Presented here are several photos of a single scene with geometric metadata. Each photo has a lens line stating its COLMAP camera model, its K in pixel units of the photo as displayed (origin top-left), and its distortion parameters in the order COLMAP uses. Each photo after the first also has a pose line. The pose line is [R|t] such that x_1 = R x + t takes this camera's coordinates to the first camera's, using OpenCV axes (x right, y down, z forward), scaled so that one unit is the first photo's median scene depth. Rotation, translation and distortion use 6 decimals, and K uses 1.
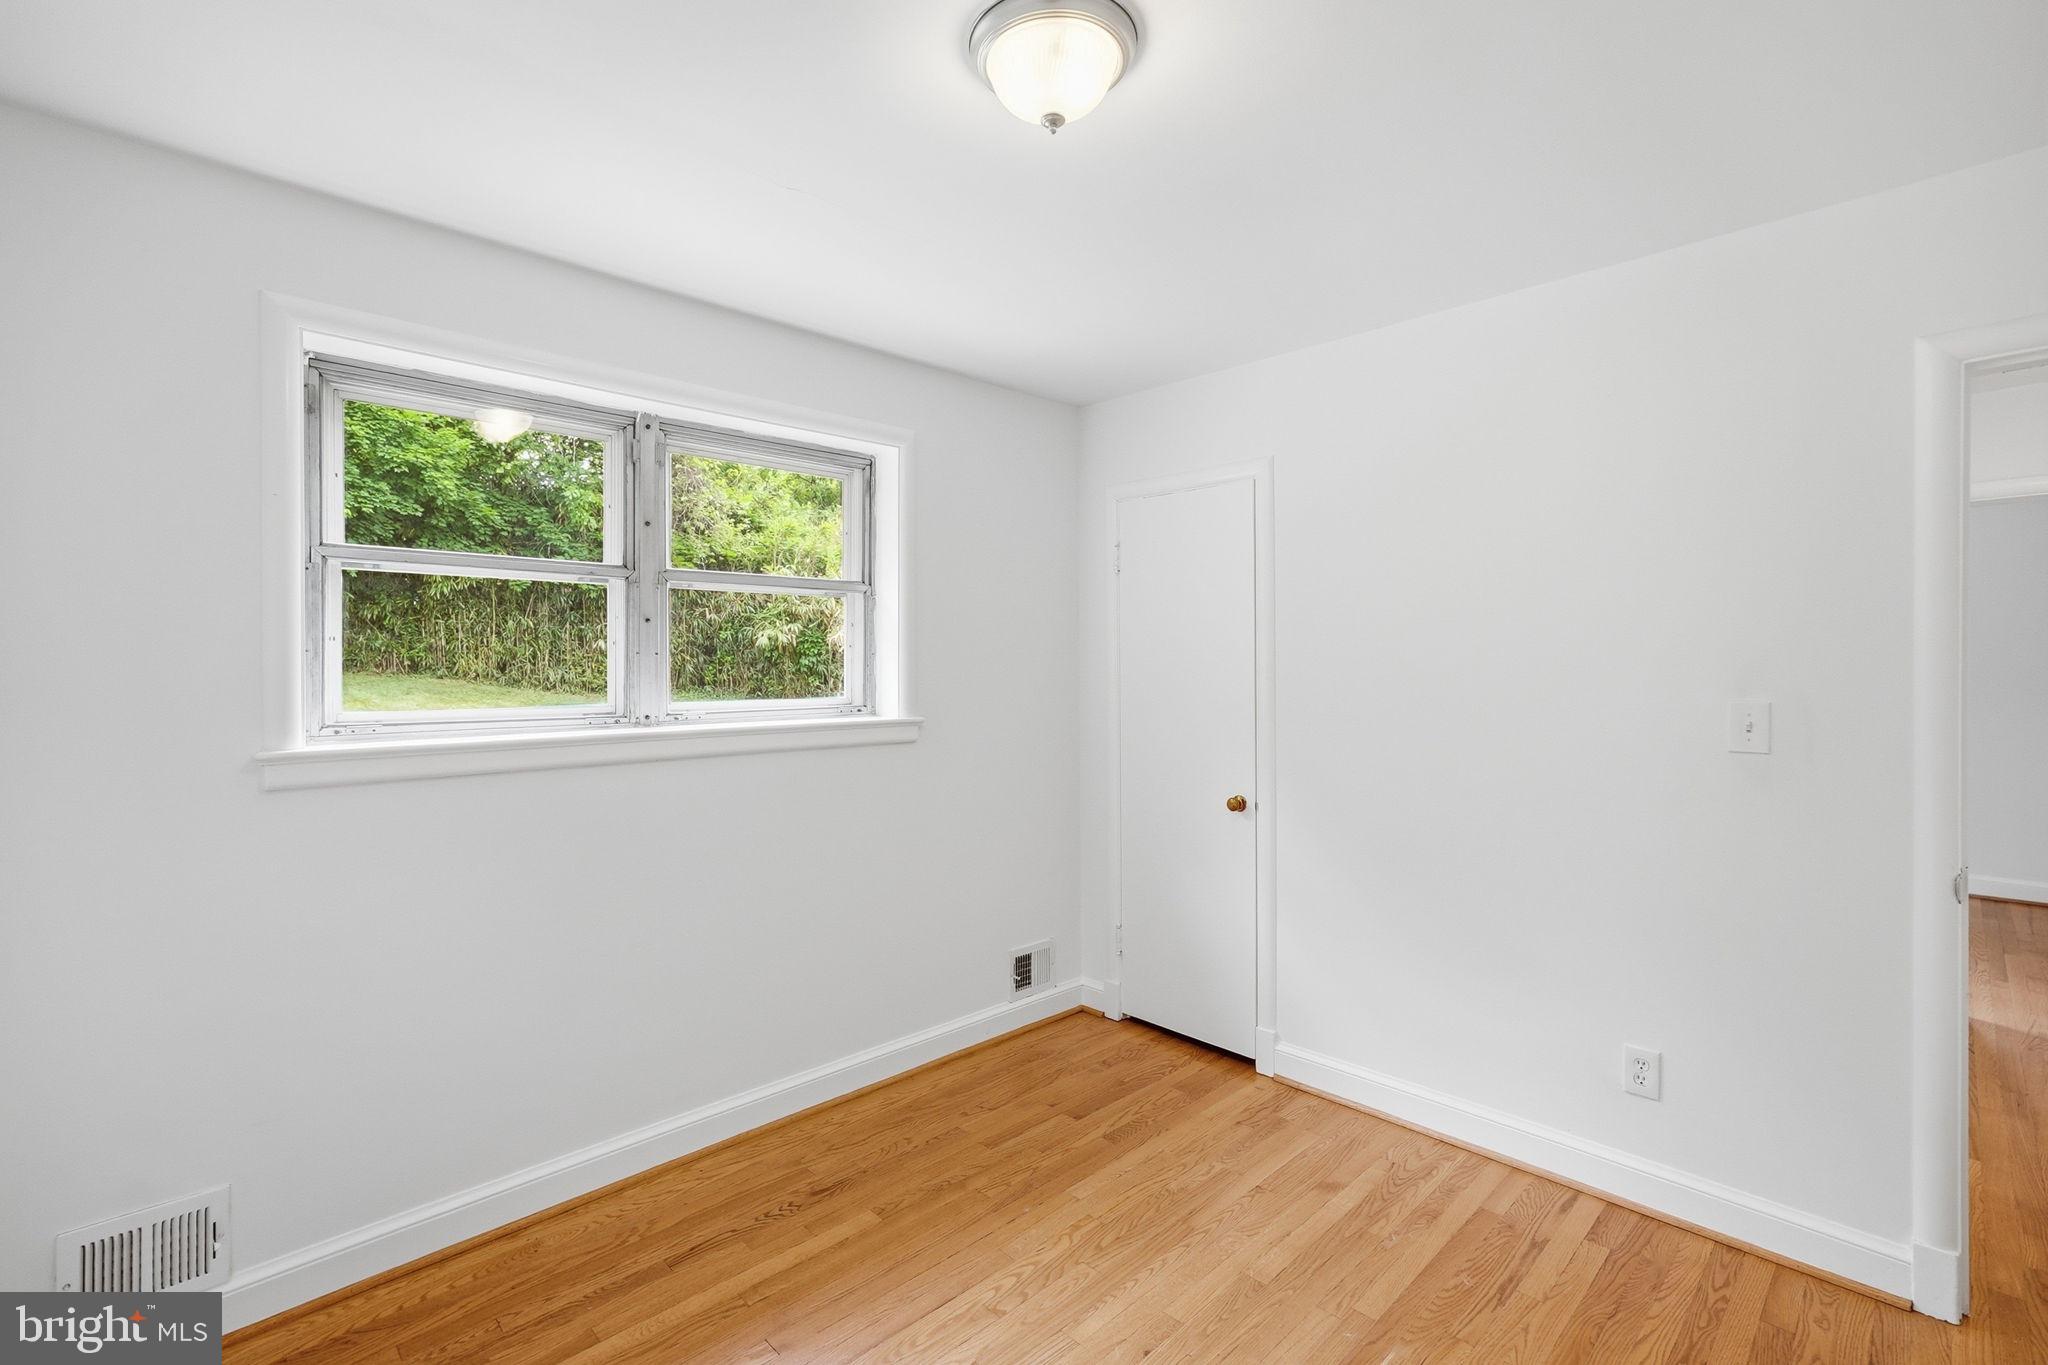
lens RADIAL K [[930.8, 0, 1016.6], [0, 930.8, 651.6], [0, 0, 1]] dist [0.001829, 0.000341]
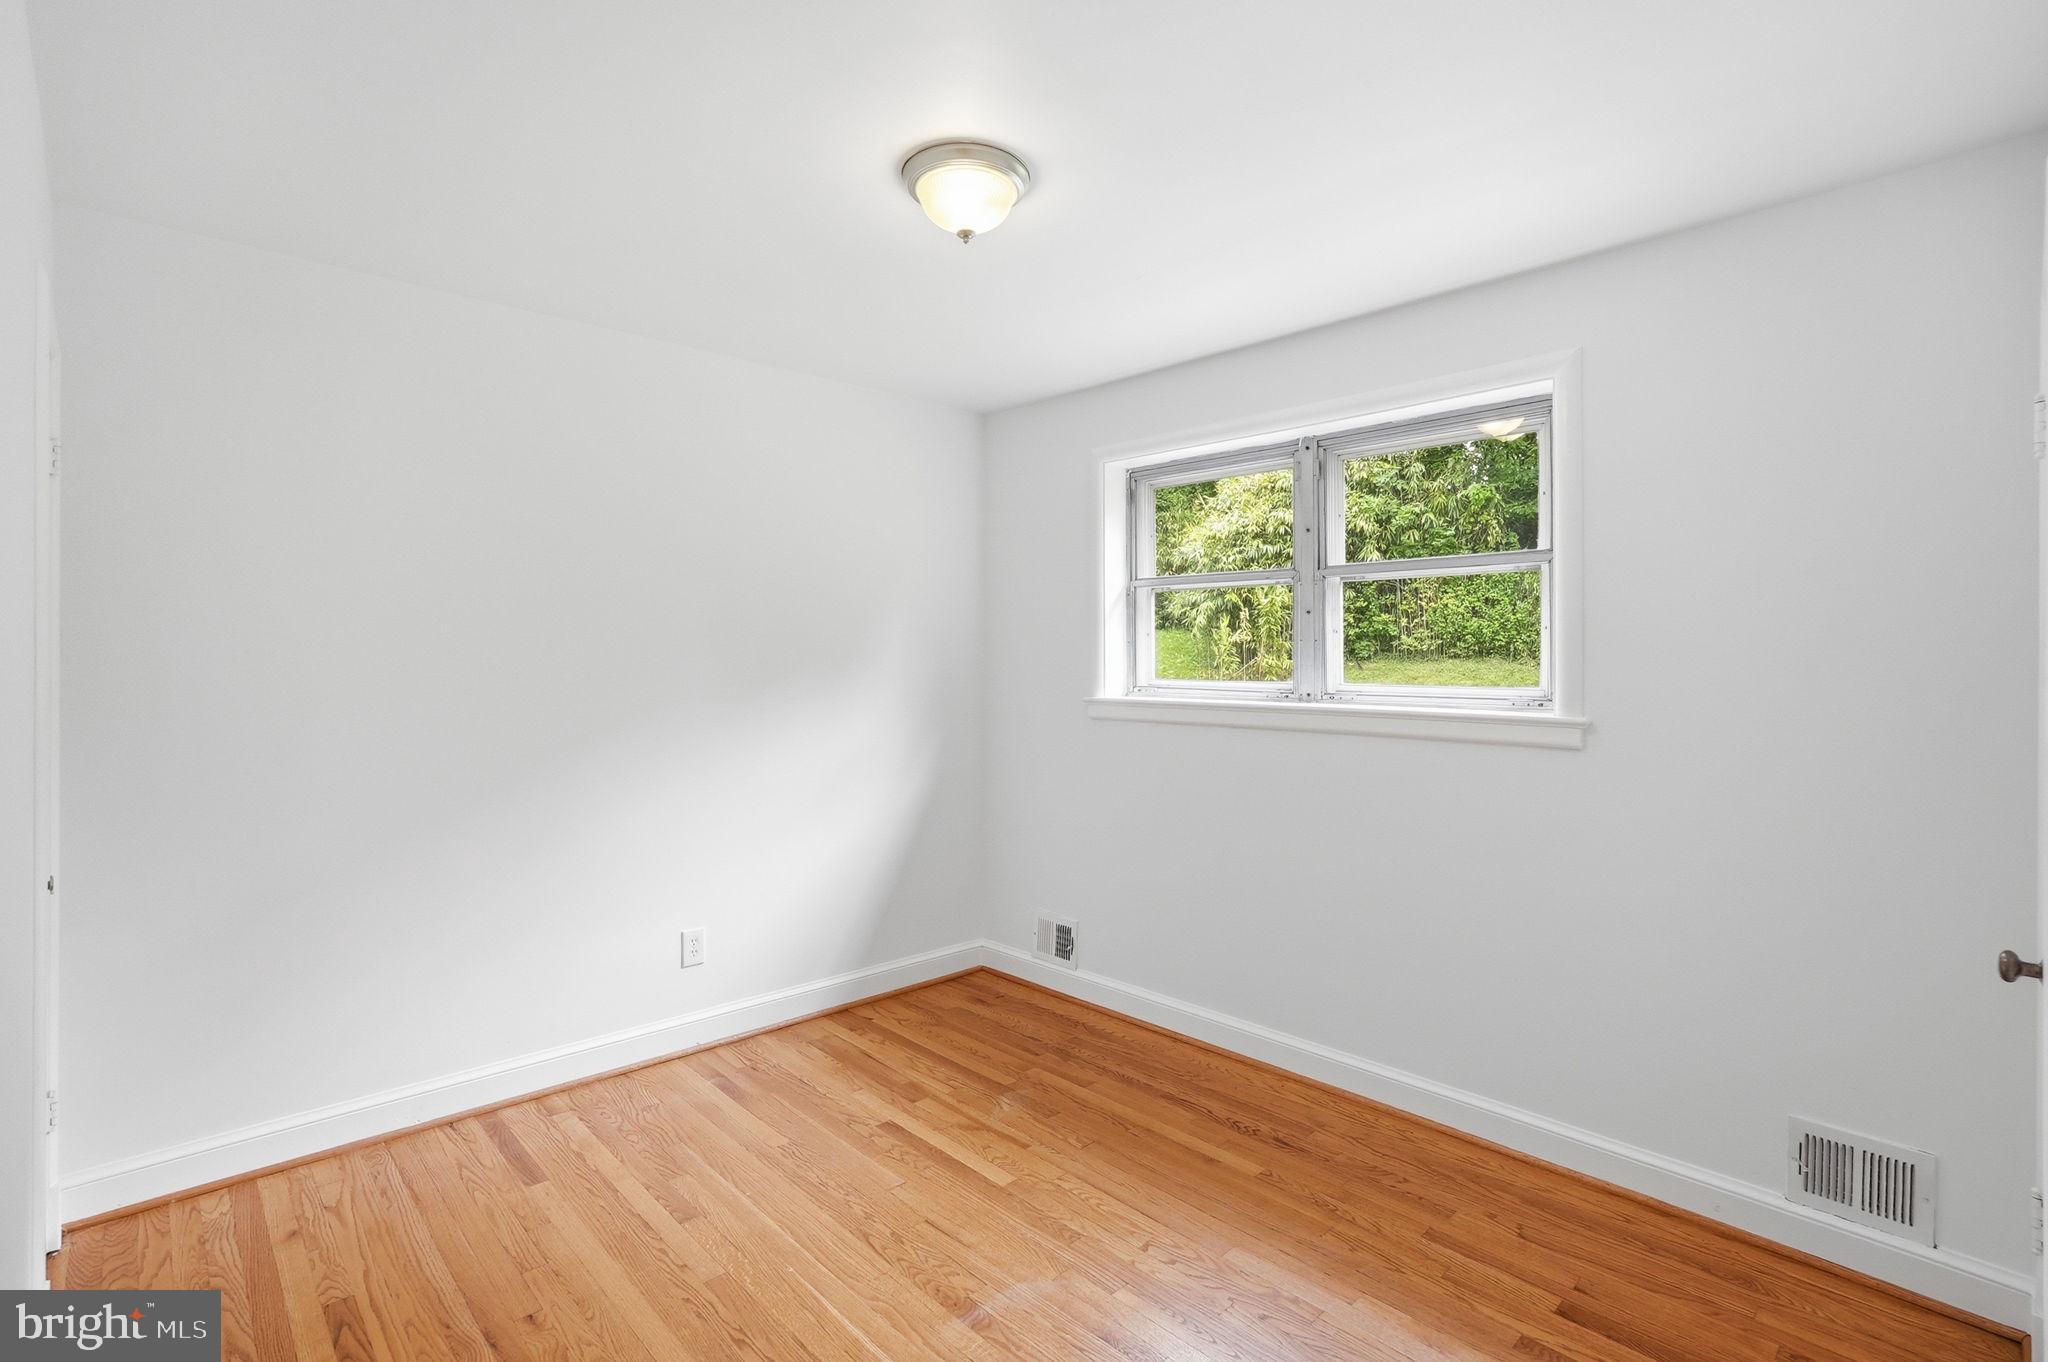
lens RADIAL K [[930.8, 0, 1016.6], [0, 930.8, 650.1], [0, 0, 1]] dist [0.001829, 0.000341]
pose [[0.009530, -0.007612, -0.999926, 0.792138], [0.006639, 0.999949, -0.007549, 0.020981], [0.999933, -0.006567, 0.009580, 0.636719]]
